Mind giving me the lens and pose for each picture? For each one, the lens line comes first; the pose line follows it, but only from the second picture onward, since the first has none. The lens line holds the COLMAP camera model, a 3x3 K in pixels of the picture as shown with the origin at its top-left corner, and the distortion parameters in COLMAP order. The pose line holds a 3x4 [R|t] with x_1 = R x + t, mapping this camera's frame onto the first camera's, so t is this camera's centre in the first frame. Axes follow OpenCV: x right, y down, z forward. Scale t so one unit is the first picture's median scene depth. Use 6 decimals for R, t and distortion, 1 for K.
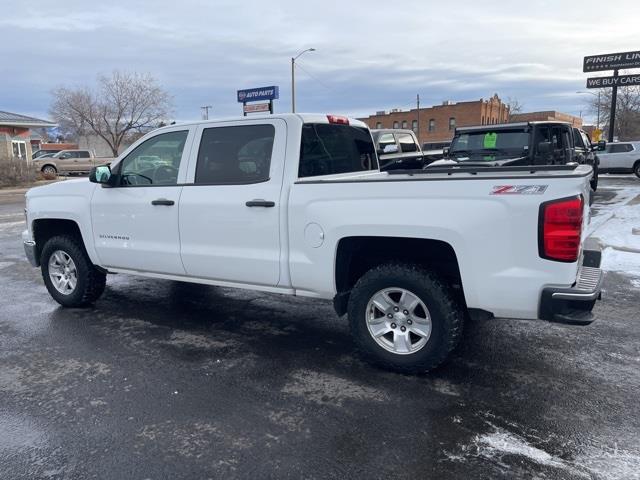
lens RADIAL K [[482.2, 0, 323.5], [0, 482.2, 242.1], [0, 0, 1]] dist [0.076326, -0.104065]
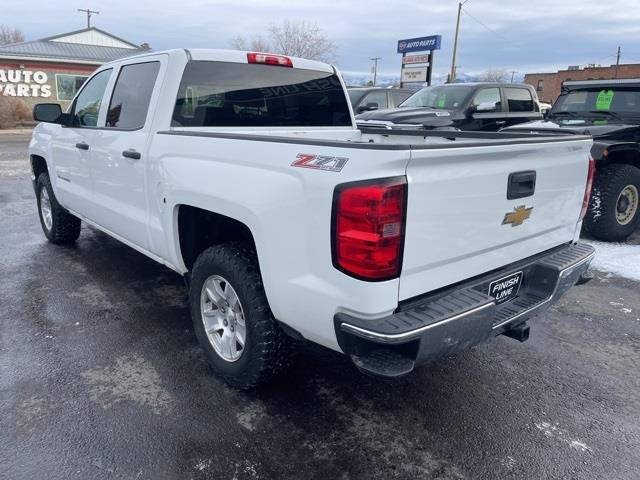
lens RADIAL K [[482.2, 0, 323.5], [0, 482.2, 242.1], [0, 0, 1]] dist [0.076326, -0.104065]
pose [[0.939149, 0.135129, -0.315816, 0.432055], [-0.107100, 0.988734, 0.104567, -0.047417], [0.326388, -0.064380, 0.943041, 0.256766]]
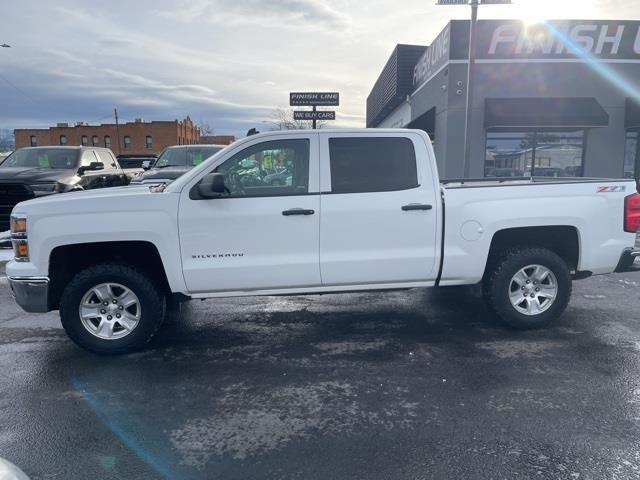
lens RADIAL K [[475.7, 0, 330.7], [0, 475.7, 239.5], [0, 0, 1]] dist [0.067973, -0.092735]
pose [[0.798944, -0.071026, 0.597196, -0.857494], [0.095778, 0.995355, -0.009755, -0.012137], [-0.593729, 0.064992, 0.802036, 0.210766]]
